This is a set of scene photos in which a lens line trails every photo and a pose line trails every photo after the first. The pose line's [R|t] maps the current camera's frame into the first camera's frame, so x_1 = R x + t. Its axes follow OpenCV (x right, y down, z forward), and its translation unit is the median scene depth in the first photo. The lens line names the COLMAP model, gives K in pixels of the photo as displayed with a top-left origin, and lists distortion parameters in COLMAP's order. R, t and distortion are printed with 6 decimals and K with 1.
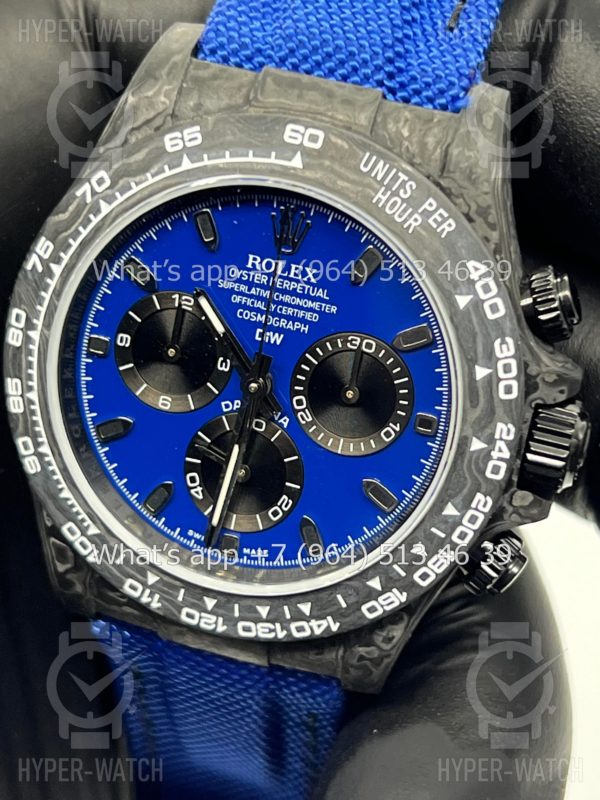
lens RADIAL K [[1834.9, 0, 316.0], [0, 1834.9, 397.2], [0, 0, 1]] dist [0.215973, -0.221650]
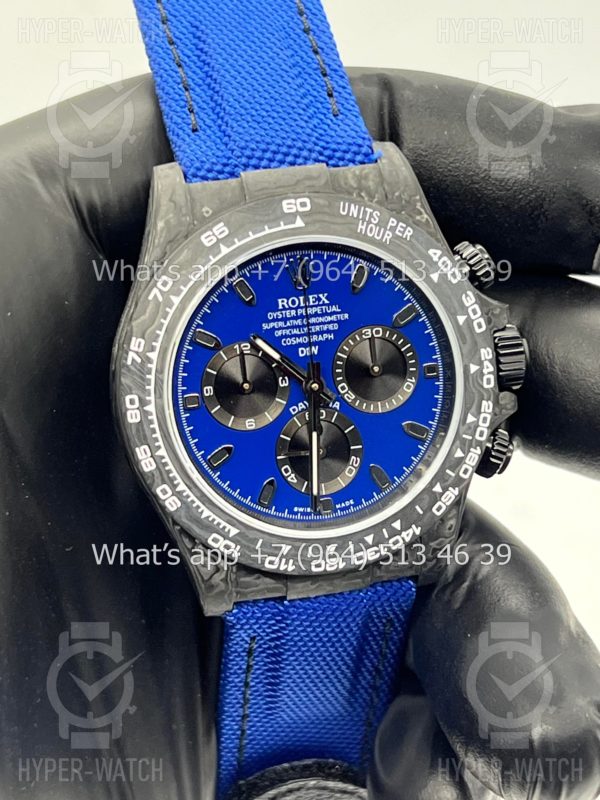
lens RADIAL K [[1821.8, 0, 300.0], [0, 1821.8, 400.0], [0, 0, 1]] dist [0.246459, -0.127136]
pose [[0.869658, -0.326192, 0.370532, -0.559817], [0.364683, 0.930402, -0.036867, 0.050913], [-0.332718, 0.167188, 0.928088, -0.283829]]
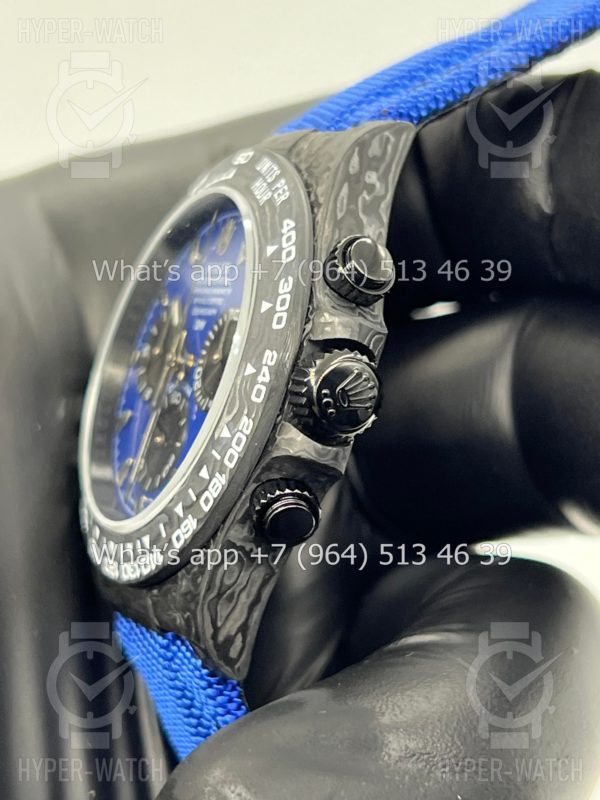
lens RADIAL K [[1821.8, 0, 300.0], [0, 1821.8, 400.0], [0, 0, 1]] dist [0.246459, -0.127136]
pose [[0.645641, -0.054018, -0.761728, 0.905641], [-0.348888, 0.866438, -0.357160, 0.406279], [0.679283, 0.496355, 0.540561, 0.431035]]
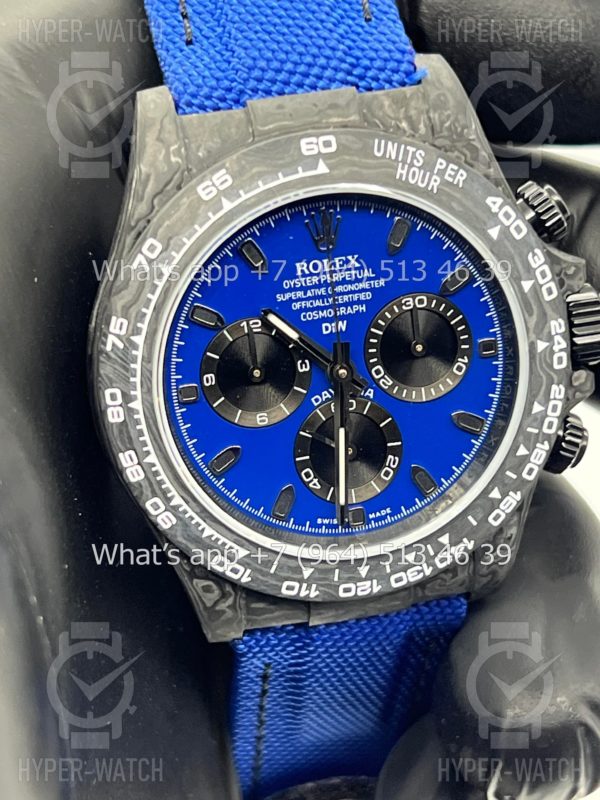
lens RADIAL K [[1821.8, 0, 300.0], [0, 1821.8, 400.0], [0, 0, 1]] dist [0.246459, -0.127136]
pose [[0.872676, -0.368513, 0.320367, -0.416460], [0.369413, 0.927301, 0.060383, -0.066564], [-0.319329, 0.065653, 0.945367, -0.040320]]
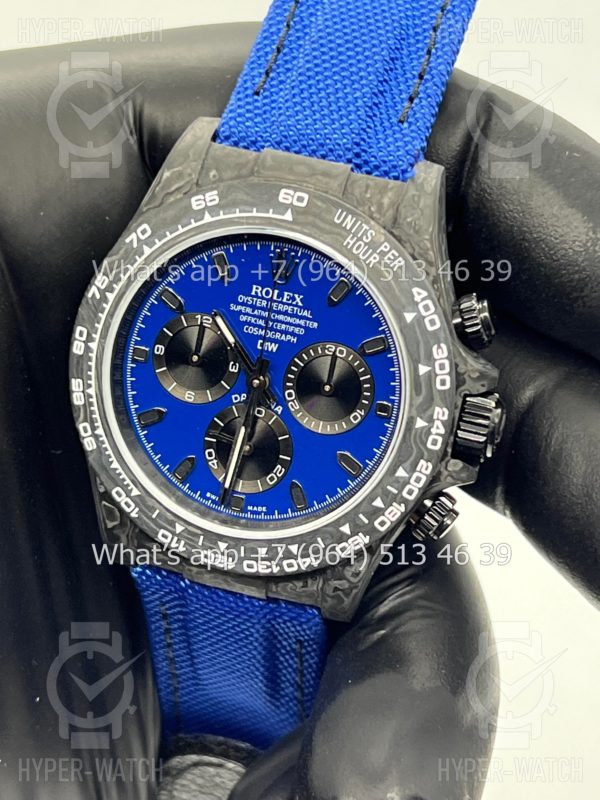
lens RADIAL K [[1792.4, 0, 319.5], [0, 1792.4, 398.8], [0, 0, 1]] dist [0.242914, -0.012765]
pose [[0.999989, 0.001739, 0.004284, 0.007069], [-0.001474, 0.998129, -0.061121, 0.086473], [-0.004382, 0.061114, 0.998121, -0.315236]]
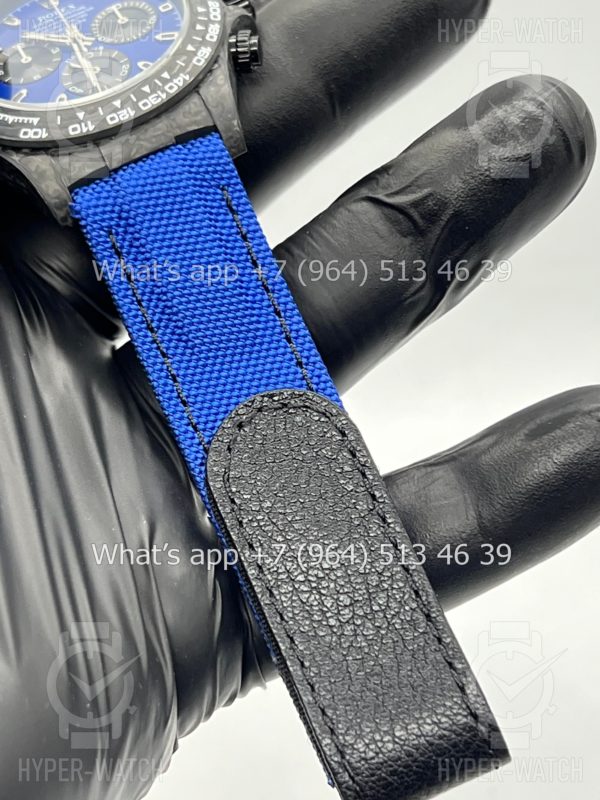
lens RADIAL K [[1821.8, 0, 300.0], [0, 1821.8, 400.0], [0, 0, 1]] dist [0.246459, -0.127136]
pose [[0.821282, -0.362289, 0.440729, -0.767049], [0.561193, 0.373869, -0.738434, 1.563182], [0.102751, 0.853797, 0.510366, 0.408260]]
